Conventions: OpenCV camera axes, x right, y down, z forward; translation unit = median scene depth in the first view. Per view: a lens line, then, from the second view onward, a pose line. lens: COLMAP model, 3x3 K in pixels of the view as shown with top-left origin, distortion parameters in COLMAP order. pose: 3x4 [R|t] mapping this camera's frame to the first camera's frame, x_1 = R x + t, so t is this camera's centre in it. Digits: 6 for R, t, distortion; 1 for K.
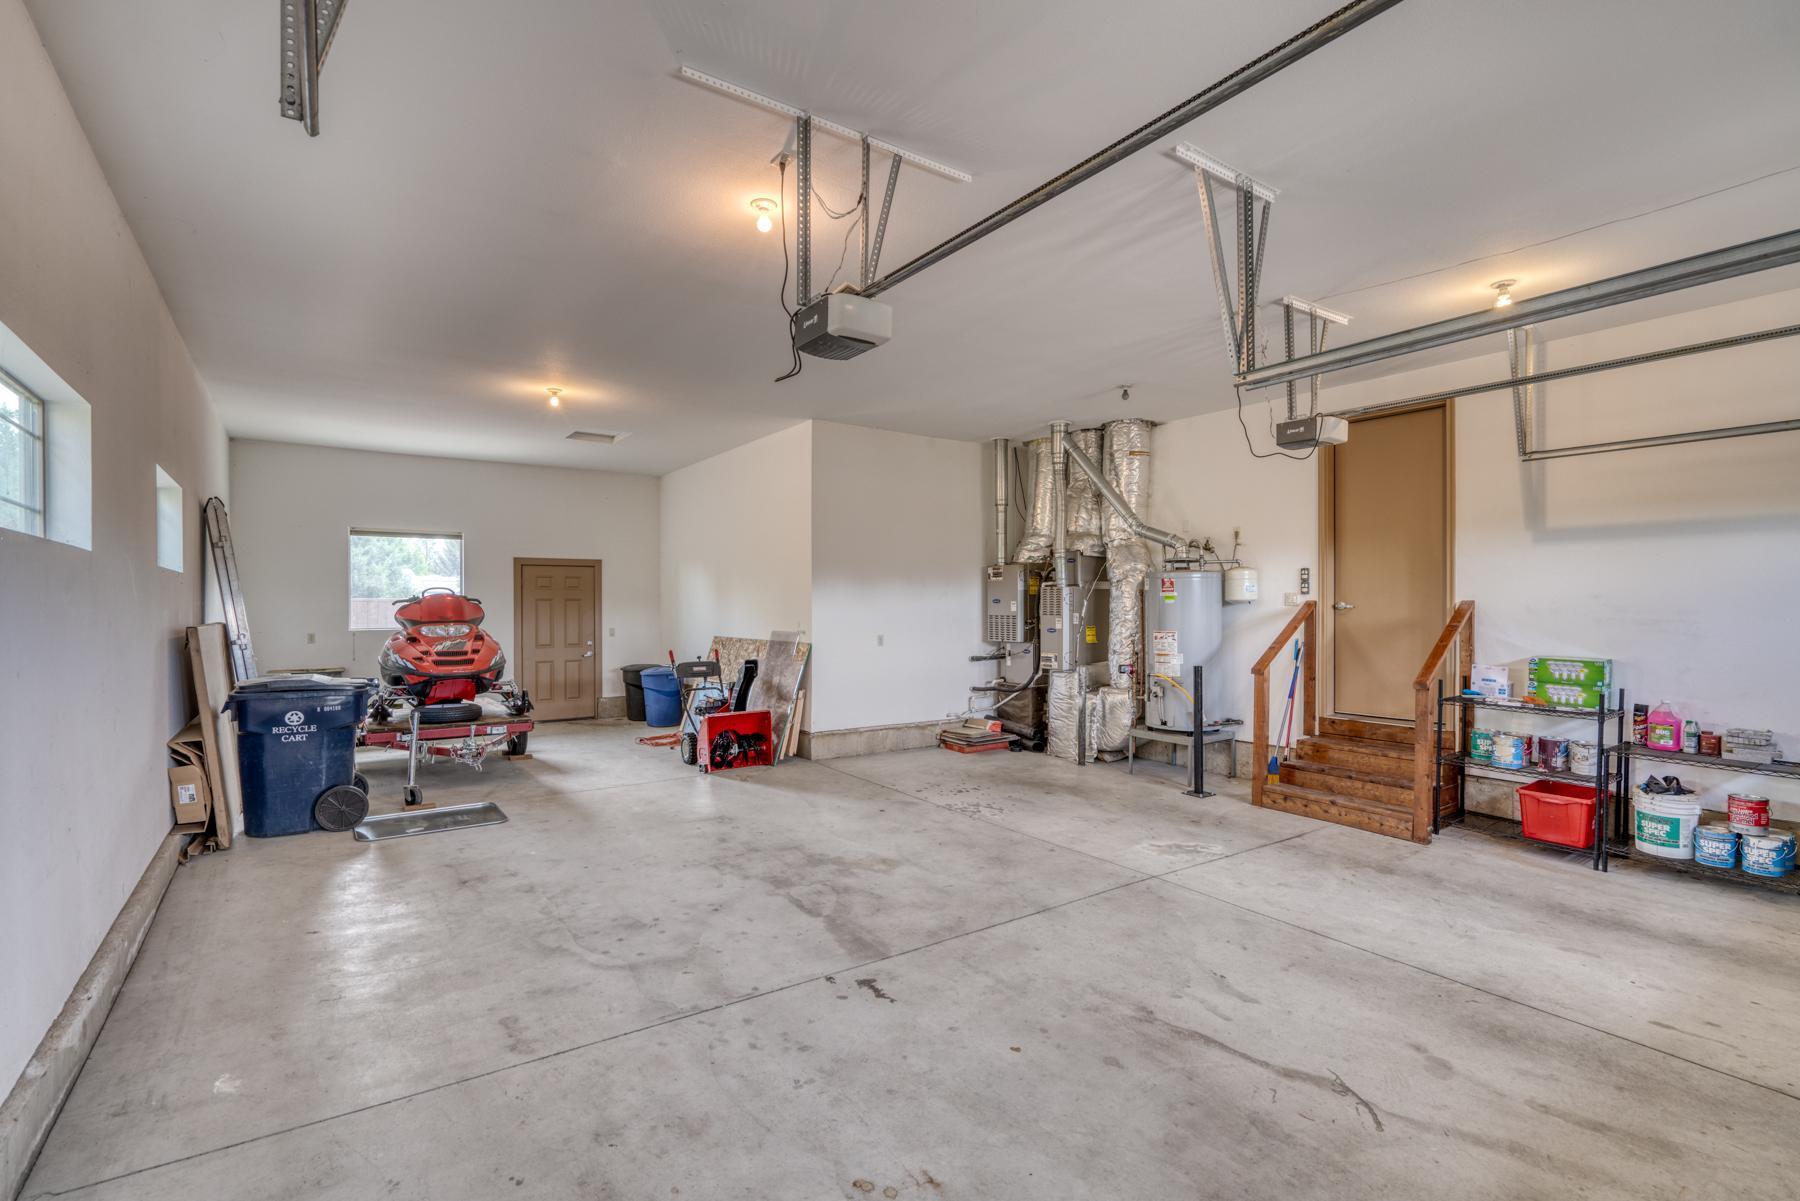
lens RADIAL K [[820.8, 0, 903.0], [0, 820.8, 606.8], [0, 0, 1]] dist [-0.006042, 0.000707]
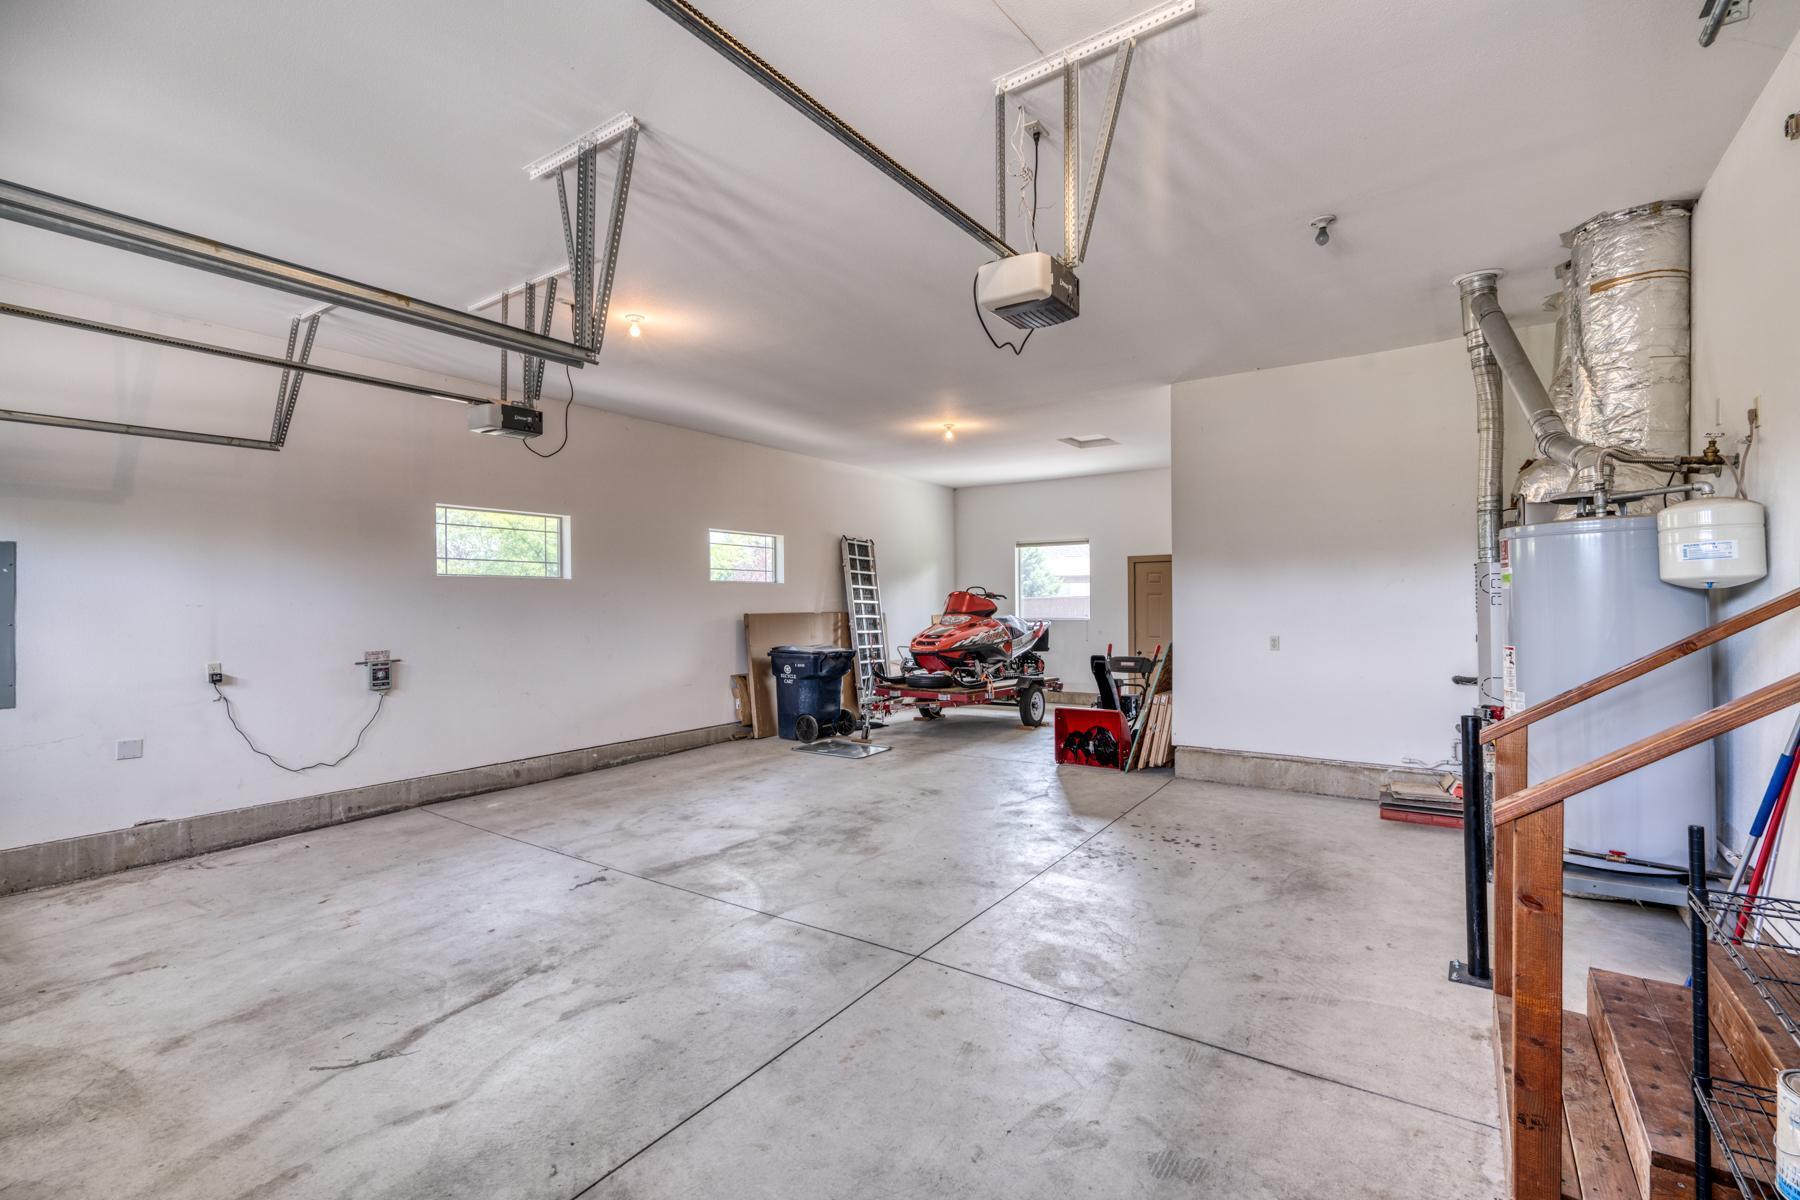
lens RADIAL K [[820.8, 0, 902.1], [0, 820.8, 599.5], [0, 0, 1]] dist [-0.006042, 0.000707]
pose [[0.340847, -0.006226, -0.940098, 1.064314], [0.005688, 0.999973, -0.004560, 0.003596], [0.940102, -0.003793, 0.340873, 0.766449]]
